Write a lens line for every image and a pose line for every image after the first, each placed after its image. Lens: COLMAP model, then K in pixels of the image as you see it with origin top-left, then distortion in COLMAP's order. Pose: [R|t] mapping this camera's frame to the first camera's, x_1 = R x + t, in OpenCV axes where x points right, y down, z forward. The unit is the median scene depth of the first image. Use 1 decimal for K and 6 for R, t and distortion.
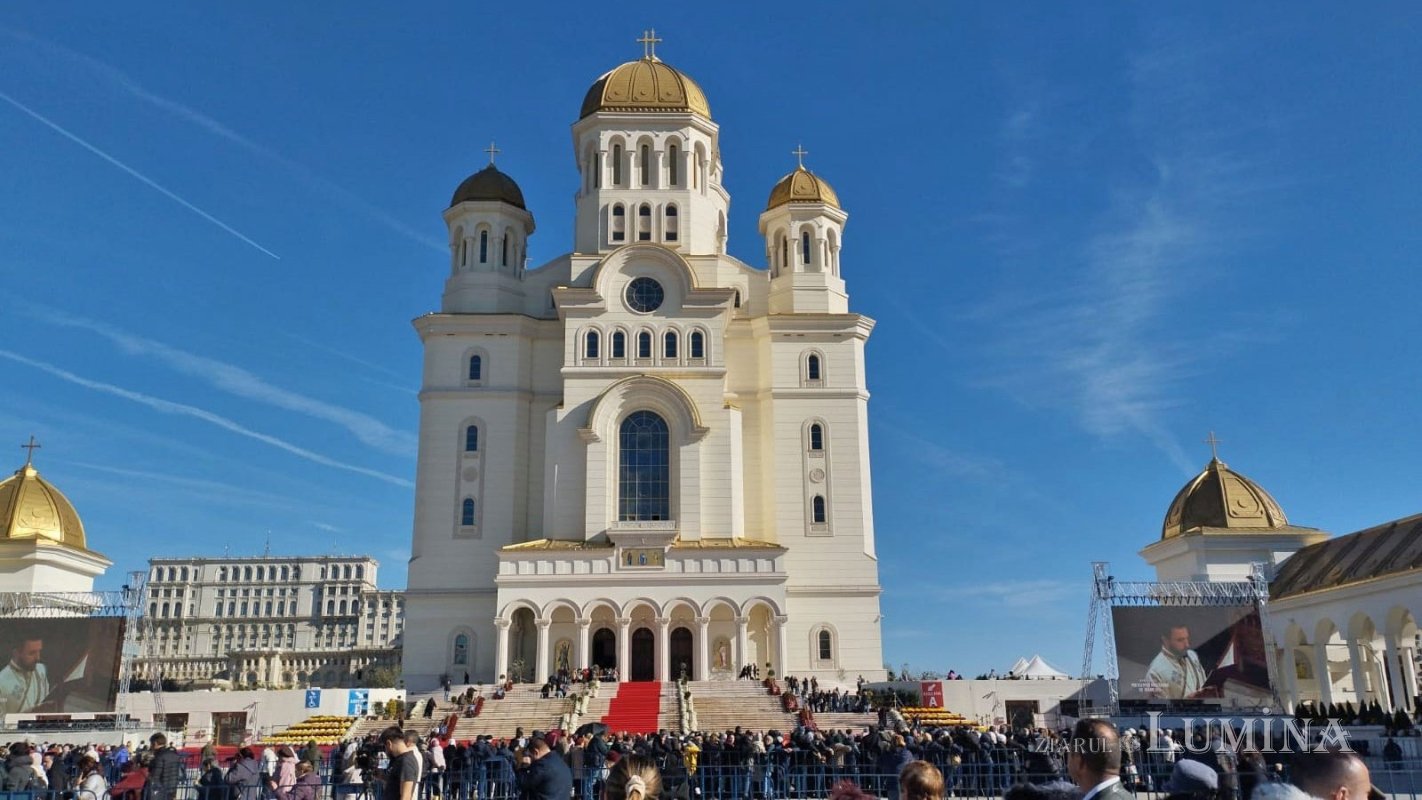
lens RADIAL K [[1155.7, 0, 711.0], [0, 1155.7, 400.0], [0, 0, 1]] dist [0.094902, -0.095100]
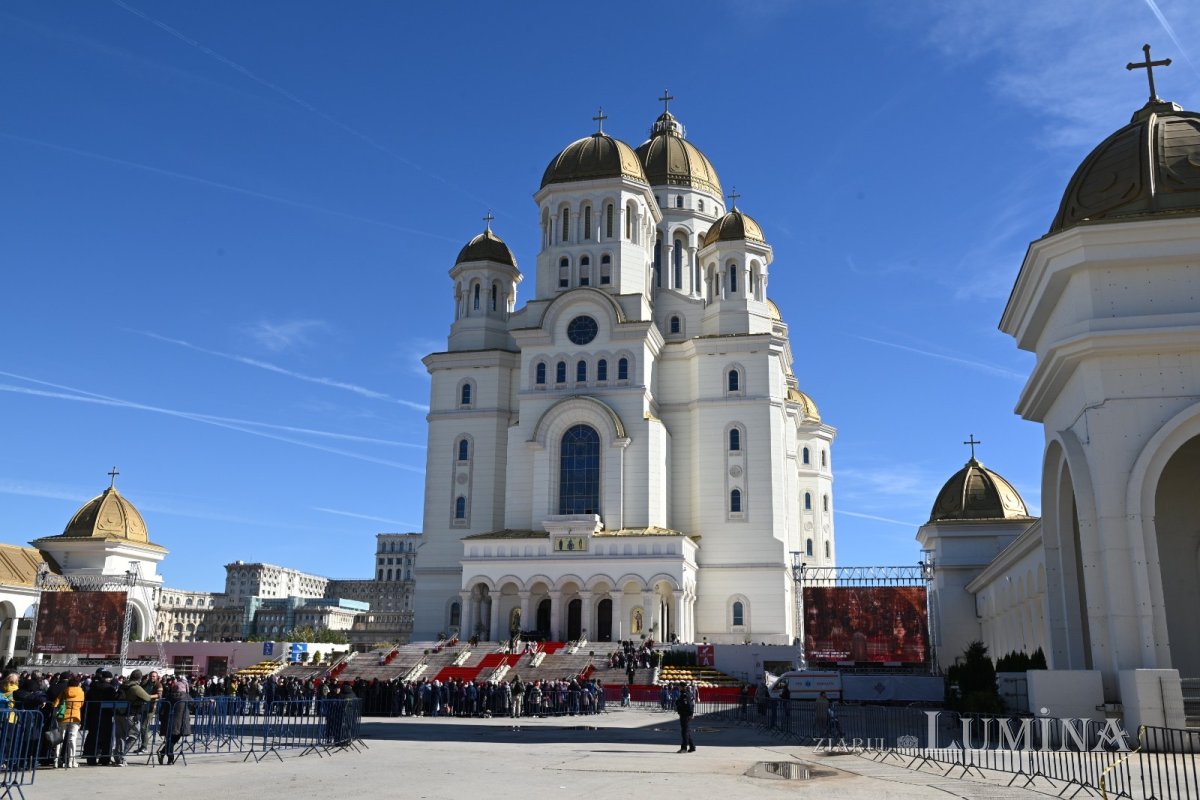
lens RADIAL K [[1044.7, 0, 603.6], [0, 1044.7, 407.8], [0, 0, 1]] dist [-0.000713, -0.002139]
pose [[0.964070, -0.042369, -0.262249, 0.248194], [0.047901, 0.998743, 0.014736, -0.023064], [0.261295, -0.026769, 0.964888, -0.069437]]
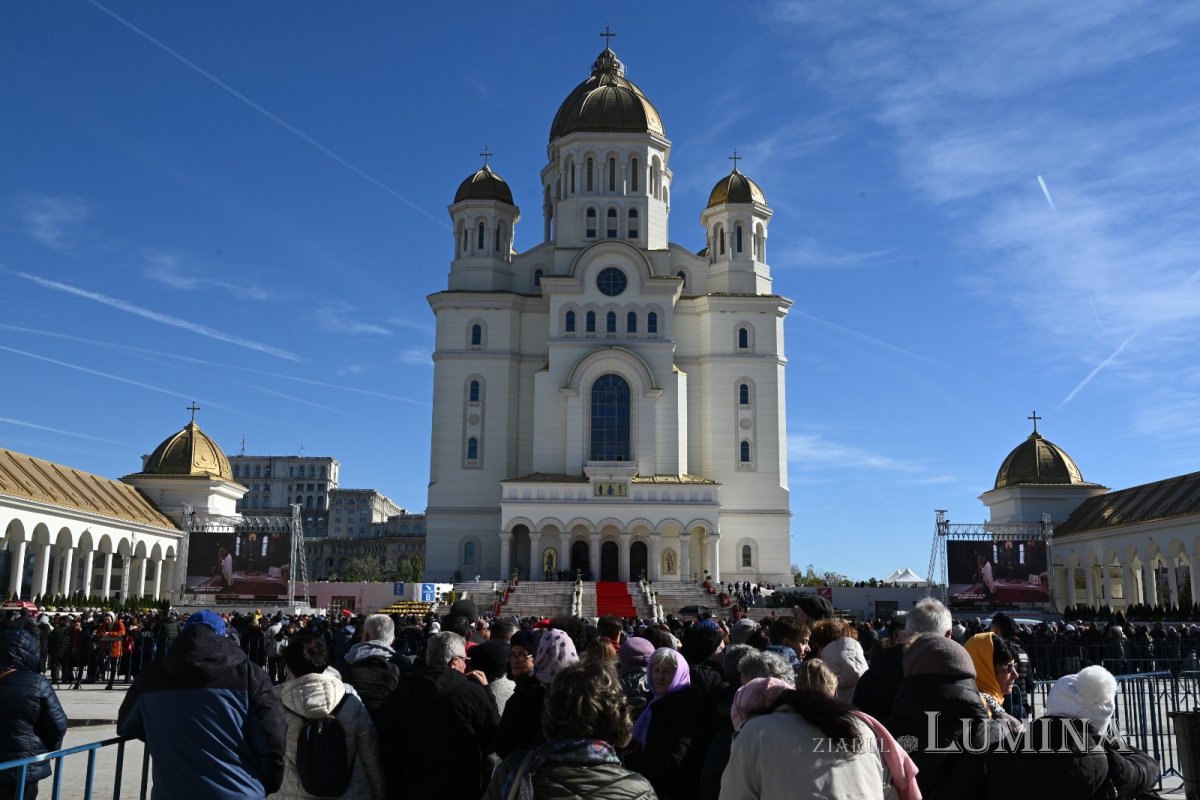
lens RADIAL K [[1117.4, 0, 600.0], [0, 1117.4, 400.0], [0, 0, 1]] dist [-0.001134, 0.001616]
pose [[0.999460, 0.016612, -0.028336, -0.032553], [-0.014158, 0.996306, 0.084705, -0.063986], [0.029639, -0.084258, 0.996003, -0.227320]]
